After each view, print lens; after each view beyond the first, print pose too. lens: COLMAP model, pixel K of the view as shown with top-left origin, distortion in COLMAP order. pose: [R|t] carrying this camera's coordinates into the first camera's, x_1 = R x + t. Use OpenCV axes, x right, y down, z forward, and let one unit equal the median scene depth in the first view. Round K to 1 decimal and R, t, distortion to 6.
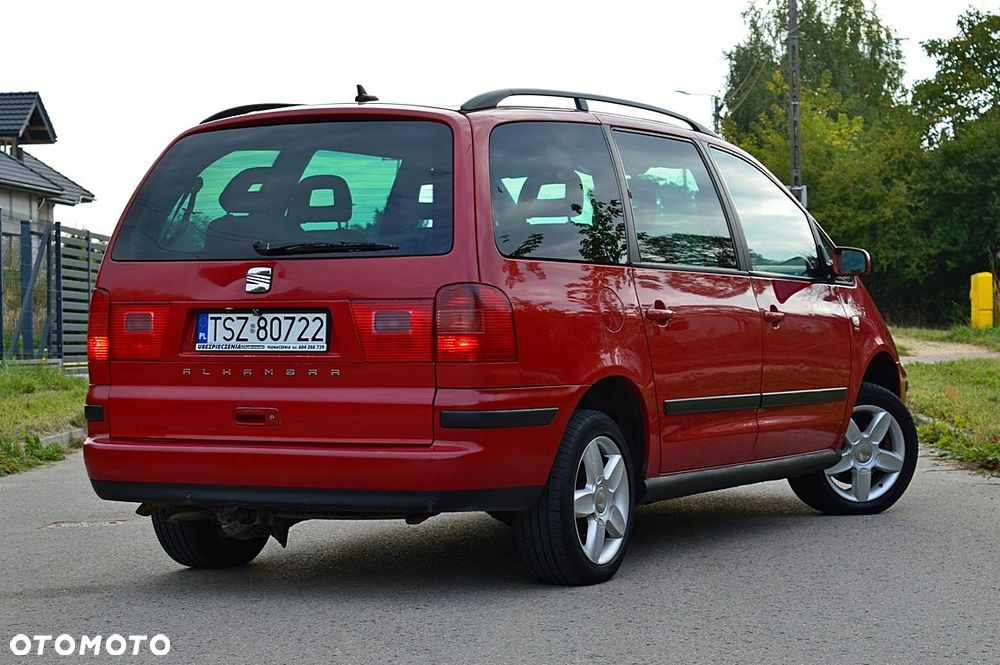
lens RADIAL K [[2317.2, 0, 500.0], [0, 2317.2, 332.5], [0, 0, 1]] dist [0.094754, -0.109657]
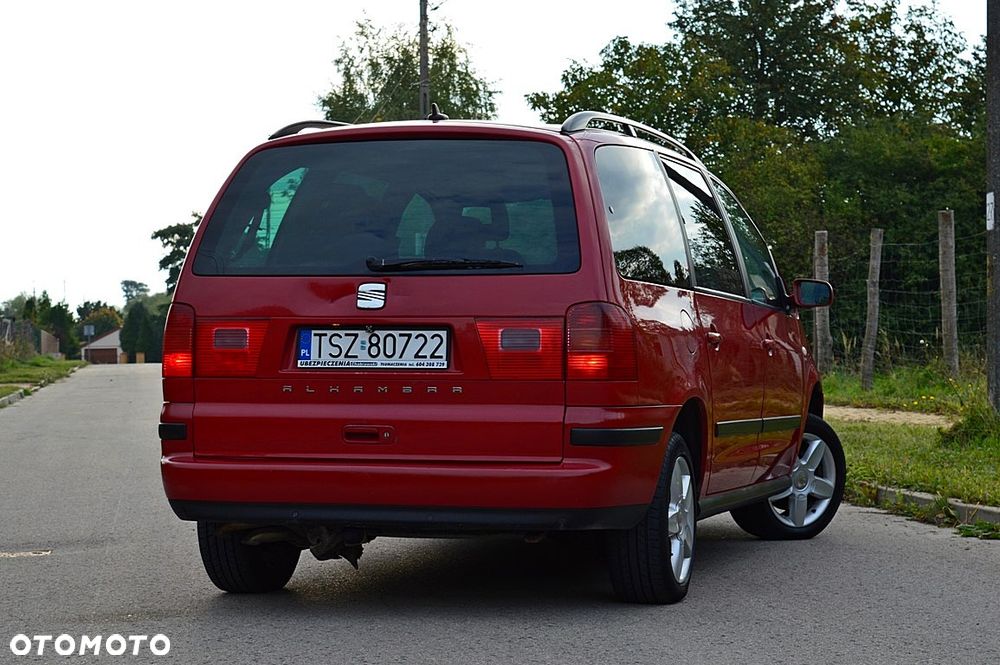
lens RADIAL K [[2317.2, 0, 500.0], [0, 2317.2, 332.5], [0, 0, 1]] dist [0.094754, -0.109657]
pose [[0.979460, 0.013351, 0.201196, -0.247394], [-0.009207, 0.999726, -0.021517, 0.013493], [-0.201428, 0.019222, 0.979315, 0.021348]]
